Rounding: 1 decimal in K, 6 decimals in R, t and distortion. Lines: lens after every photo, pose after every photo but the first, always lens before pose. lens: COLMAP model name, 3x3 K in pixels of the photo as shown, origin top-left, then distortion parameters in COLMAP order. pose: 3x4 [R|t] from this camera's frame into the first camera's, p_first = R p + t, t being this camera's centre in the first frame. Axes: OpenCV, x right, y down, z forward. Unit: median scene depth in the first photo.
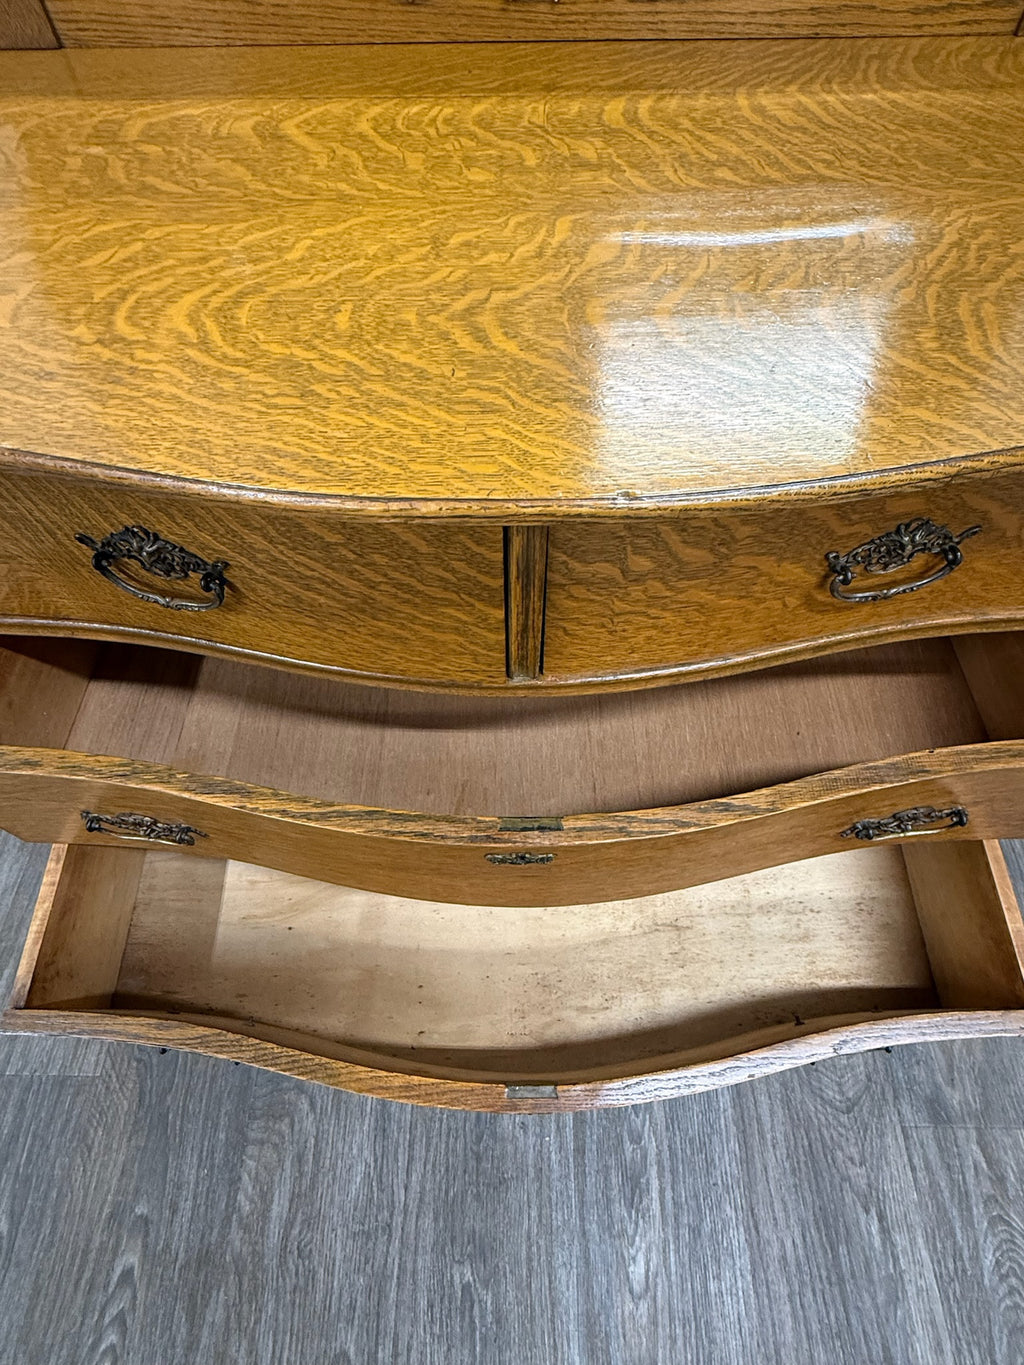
lens RADIAL K [[719.2, 0, 513.3], [0, 719.2, 663.9], [0, 0, 1]] dist [-0.010598, 0.006460]
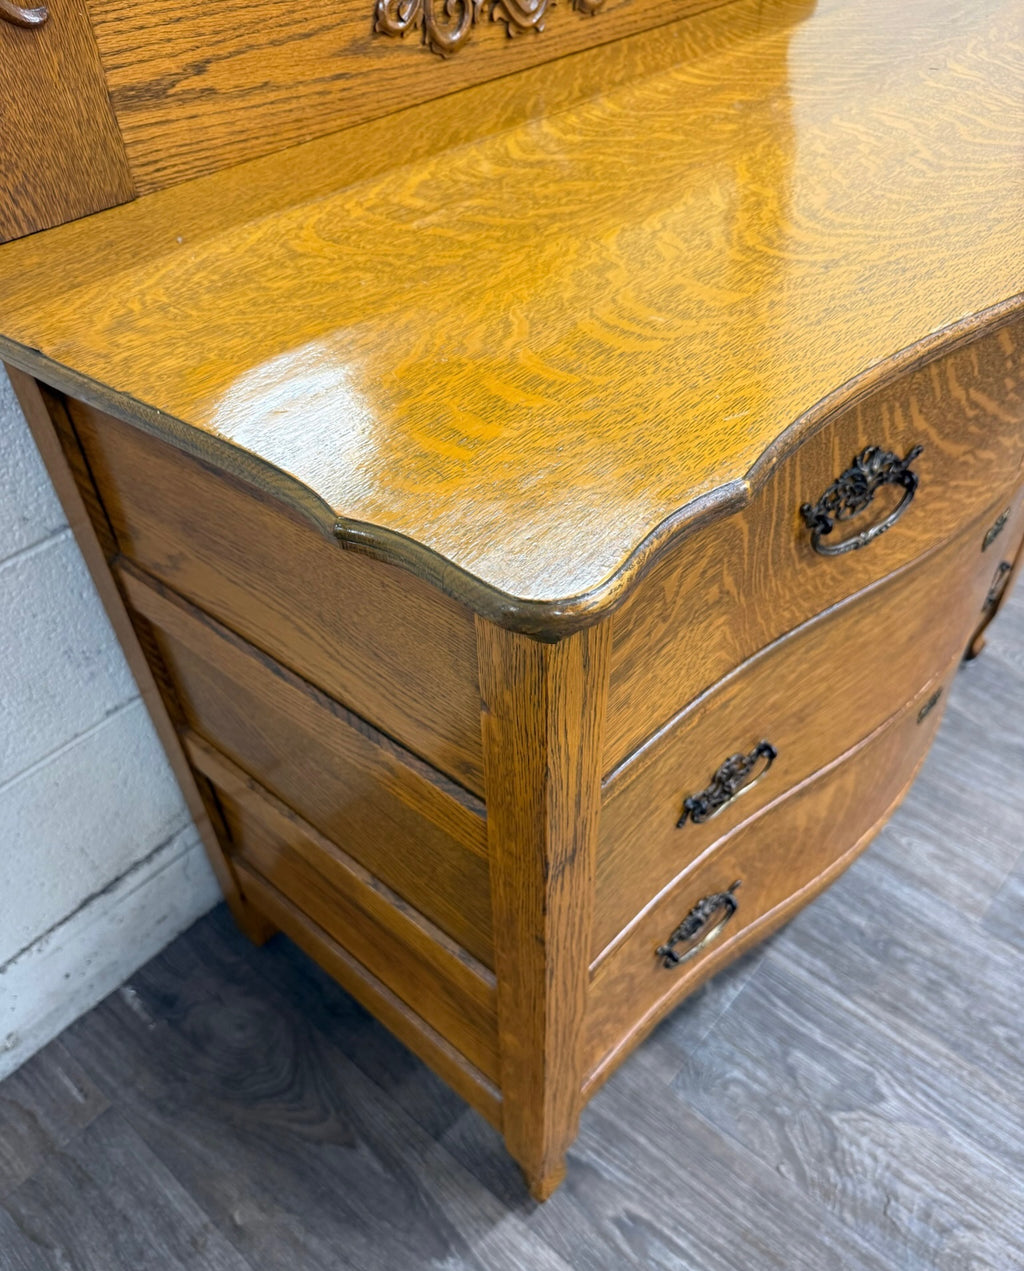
lens RADIAL K [[980.6, 0, 506.4], [0, 980.6, 693.9], [0, 0, 1]] dist [0.019027, -0.041461]
pose [[0.650060, -0.539247, 0.535383, -1.611164], [0.653438, 0.756319, -0.031624, -0.201174], [-0.387867, 0.370397, 0.844017, 0.184701]]
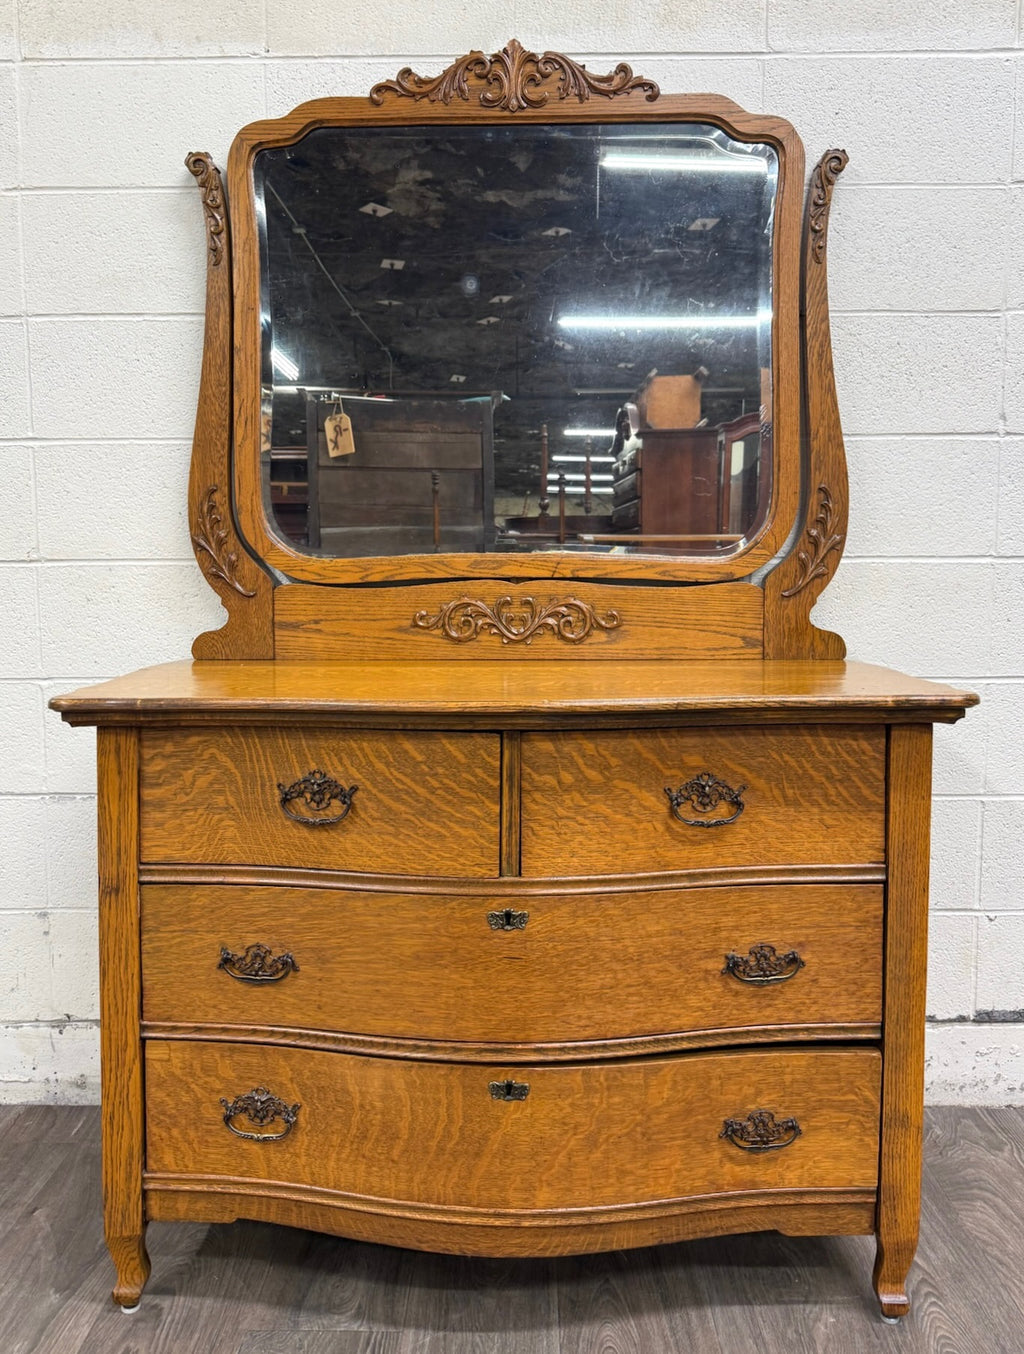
lens RADIAL K [[1067.8, 0, 500.9], [0, 1067.8, 623.0], [0, 0, 1]] dist [0.054925, -0.054313]
pose [[0.999891, 0.011157, -0.009682, 0.012612], [-0.014386, 0.586526, -0.809803, 1.855783], [-0.003356, 0.809854, 0.586623, -1.021875]]
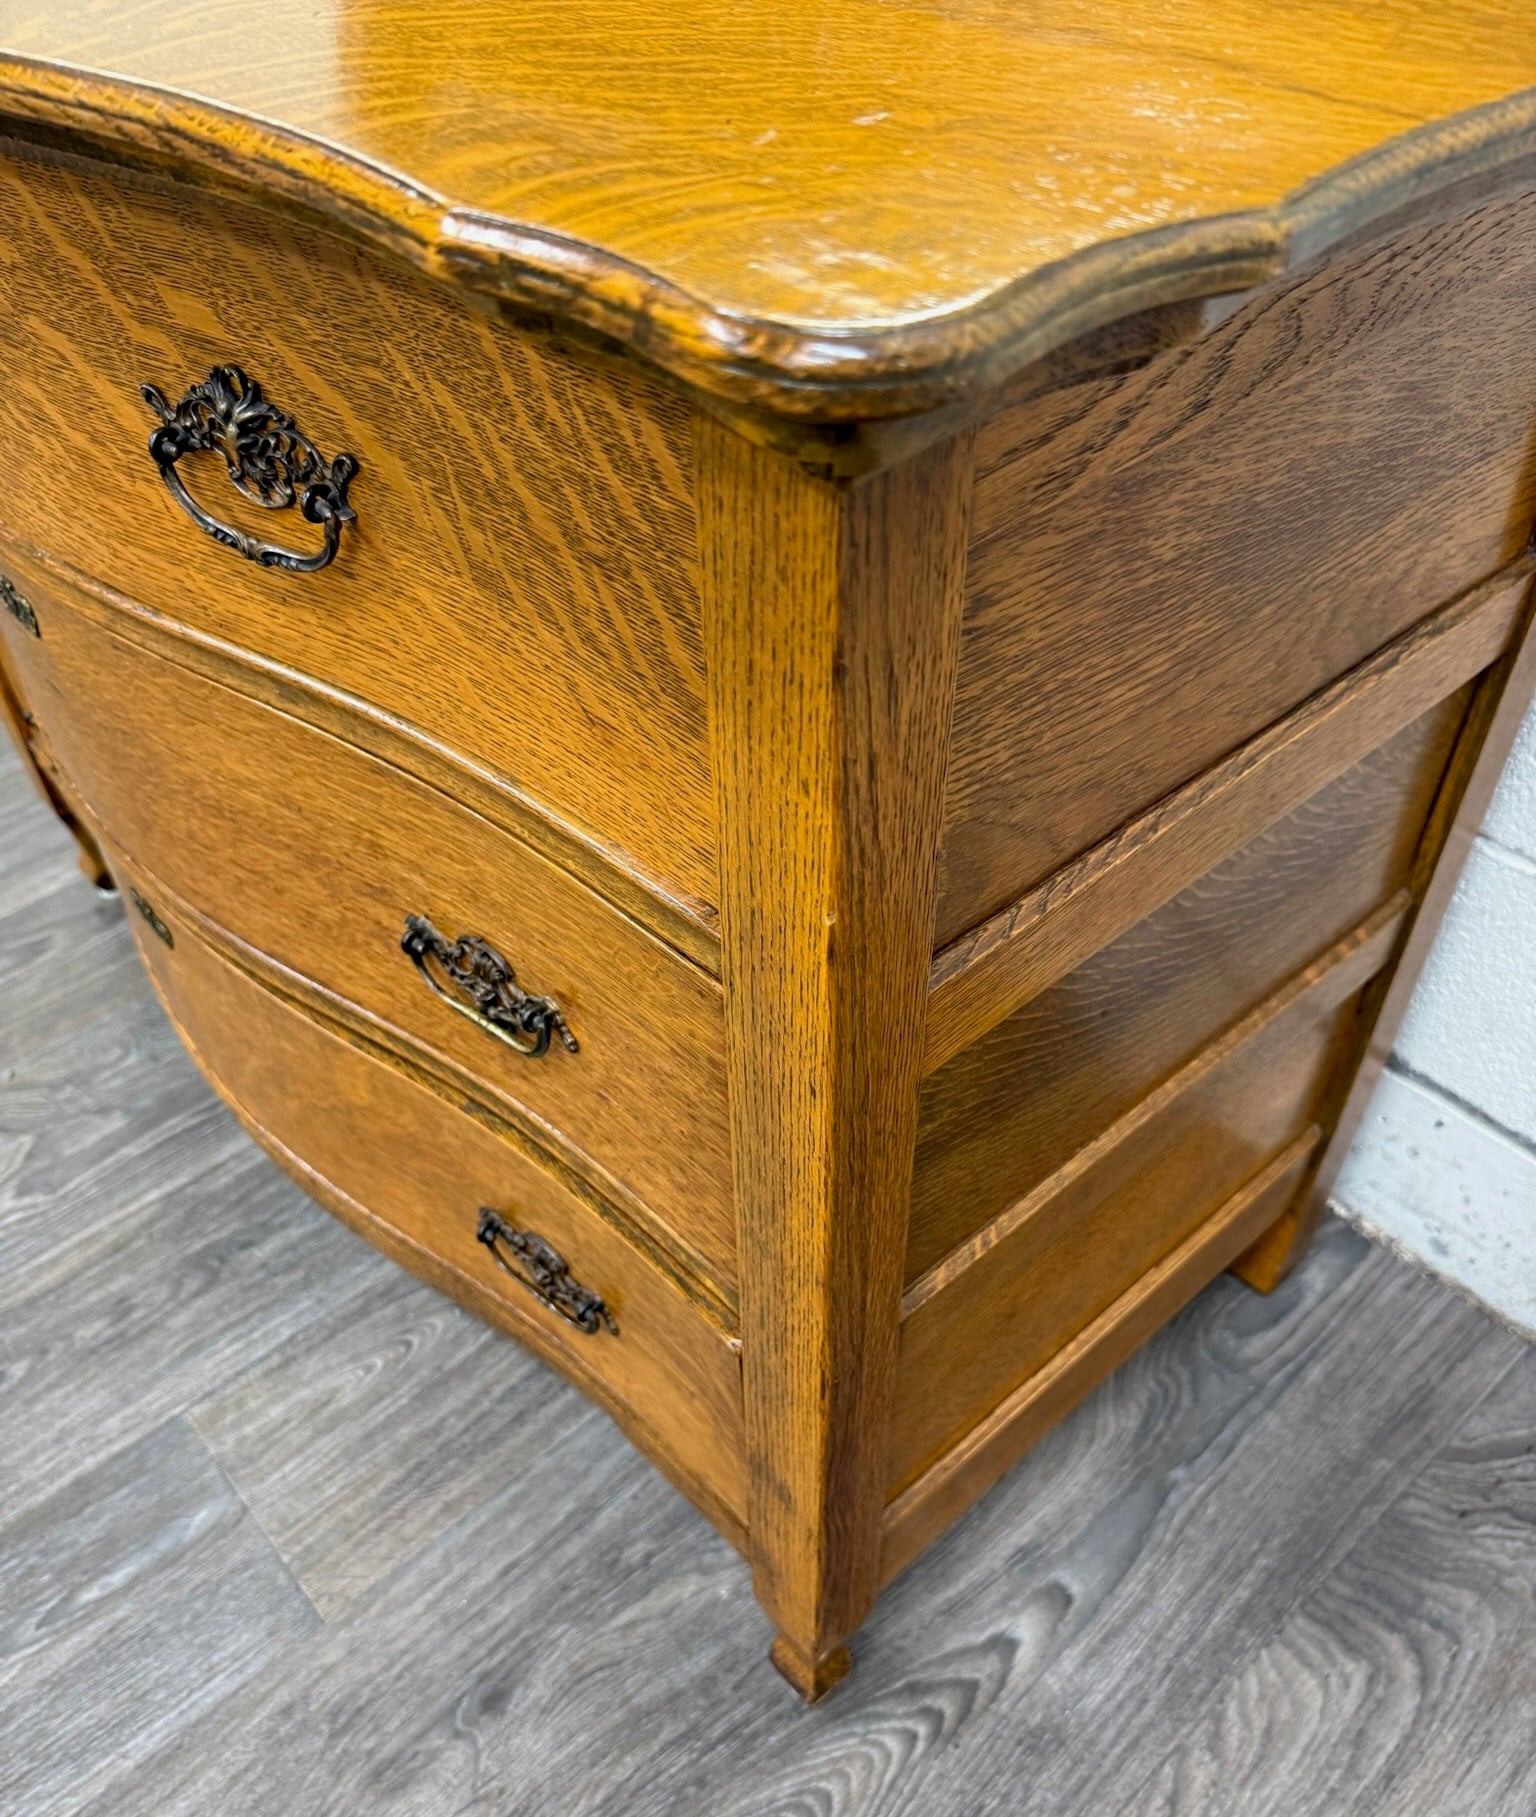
lens RADIAL K [[1489.3, 0, 764.5], [0, 1489.3, 1022.9], [0, 0, 1]] dist [-0.001451, -0.042906]
pose [[0.671018, 0.529598, -0.518903, 1.548579], [-0.618332, 0.785913, 0.002515, -0.045641], [0.409145, 0.319167, 0.854829, 0.334925]]
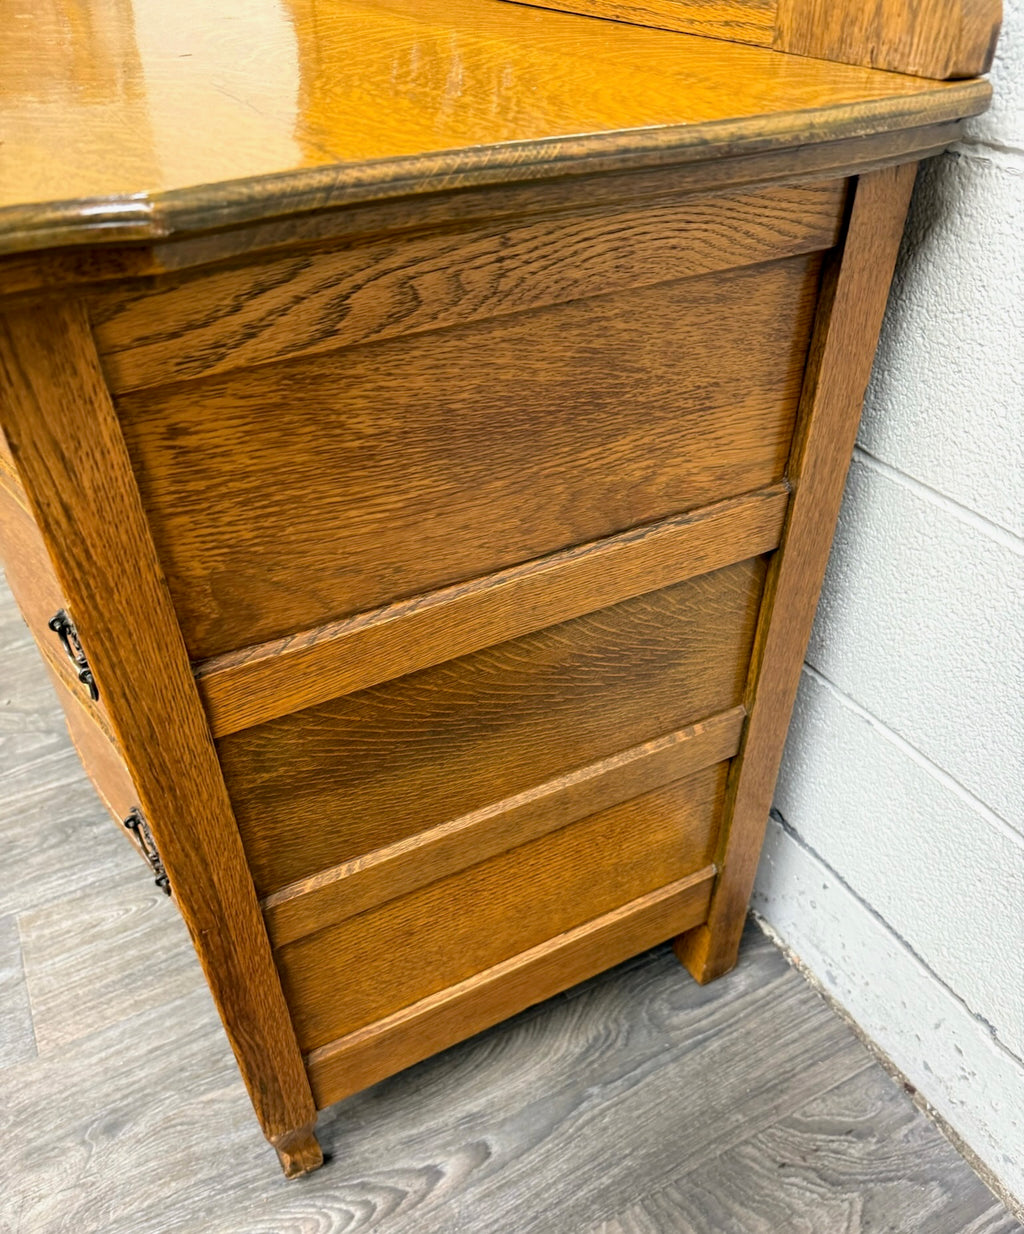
lens RADIAL K [[982.9, 0, 508.0], [0, 982.9, 684.5], [0, 0, 1]] dist [0.010976, -0.042894]
pose [[0.473615, 0.568572, -0.672618, 1.973073], [-0.738643, 0.672367, 0.048254, -0.414133], [0.479682, 0.473971, 0.738415, 0.597784]]
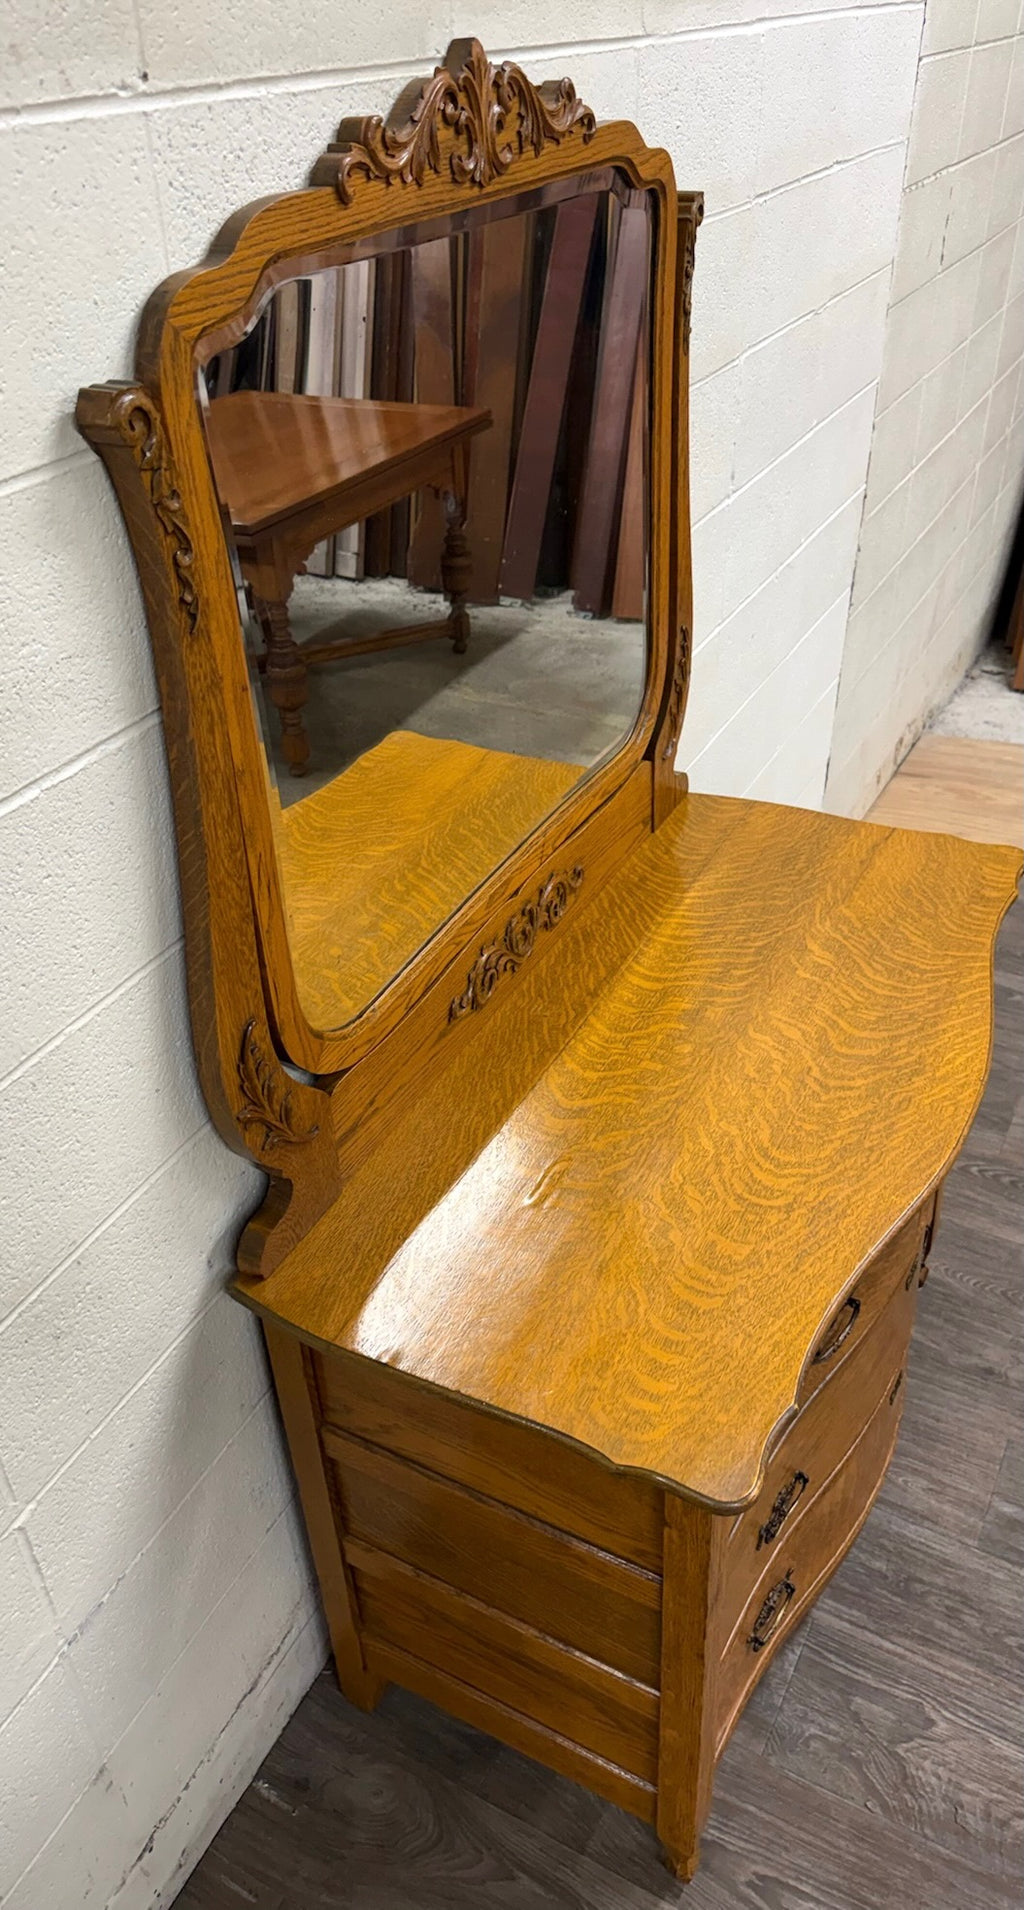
lens RADIAL K [[1417.0, 0, 503.7], [0, 1417.0, 919.8], [0, 0, 1]] dist [0.020549, -0.035152]
pose [[0.465056, -0.491272, 0.736461, -2.637161], [0.771837, 0.632436, -0.065516, -1.021901], [-0.433578, 0.598896, 0.673300, -1.278539]]
